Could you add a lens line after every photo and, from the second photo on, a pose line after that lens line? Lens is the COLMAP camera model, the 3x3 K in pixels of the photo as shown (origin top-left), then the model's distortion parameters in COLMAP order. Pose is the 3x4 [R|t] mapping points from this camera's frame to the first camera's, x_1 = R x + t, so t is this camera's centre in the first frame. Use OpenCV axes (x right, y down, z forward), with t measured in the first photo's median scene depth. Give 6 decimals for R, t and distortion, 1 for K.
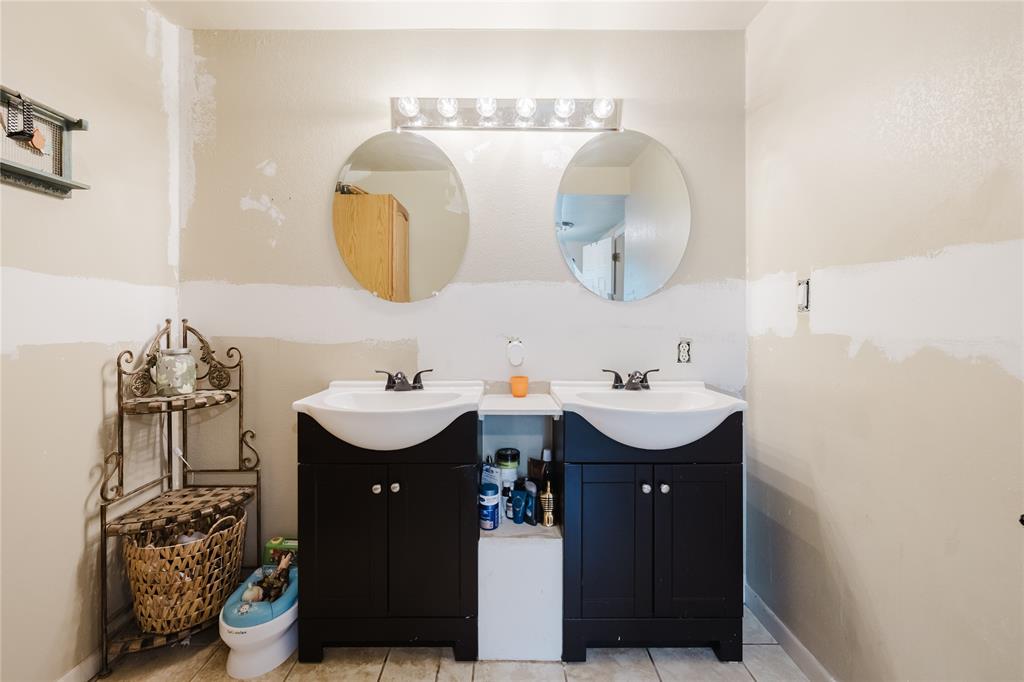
lens RADIAL K [[438.3, 0, 511.1], [0, 438.3, 321.4], [0, 0, 1]] dist [-0.001268, 0.000015]
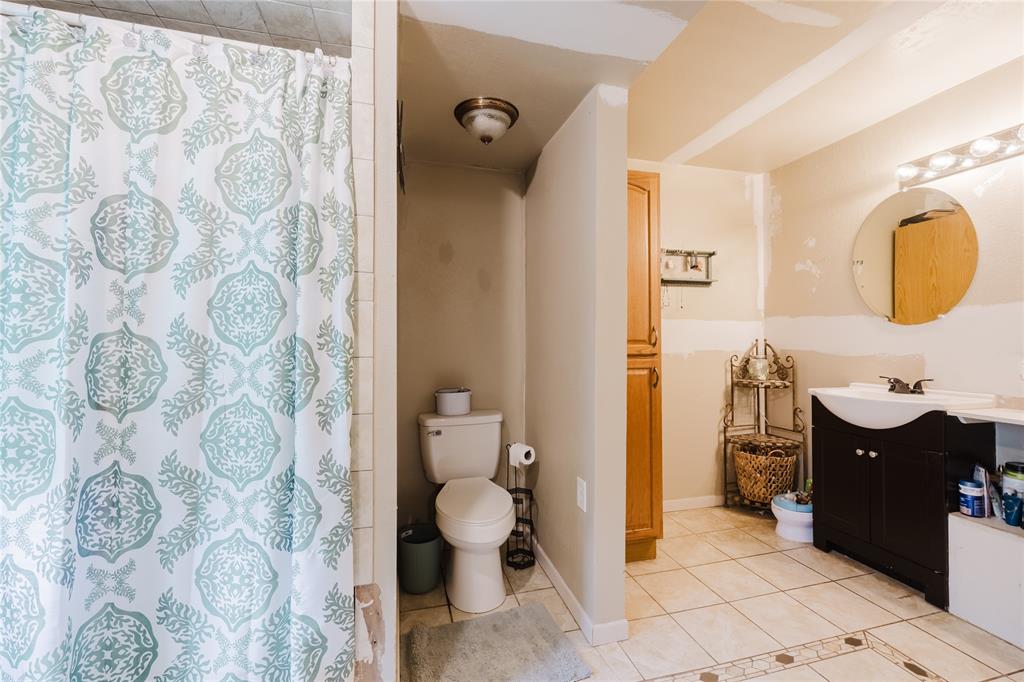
lens RADIAL K [[437.7, 0, 516.1], [0, 437.7, 338.6], [0, 0, 1]] dist [0.000537, 0.000084]
pose [[0.266087, -0.006790, -0.963925, 0.759028], [0.003366, 0.999976, -0.006115, 0.000151], [0.963943, -0.001618, 0.266104, -0.485450]]
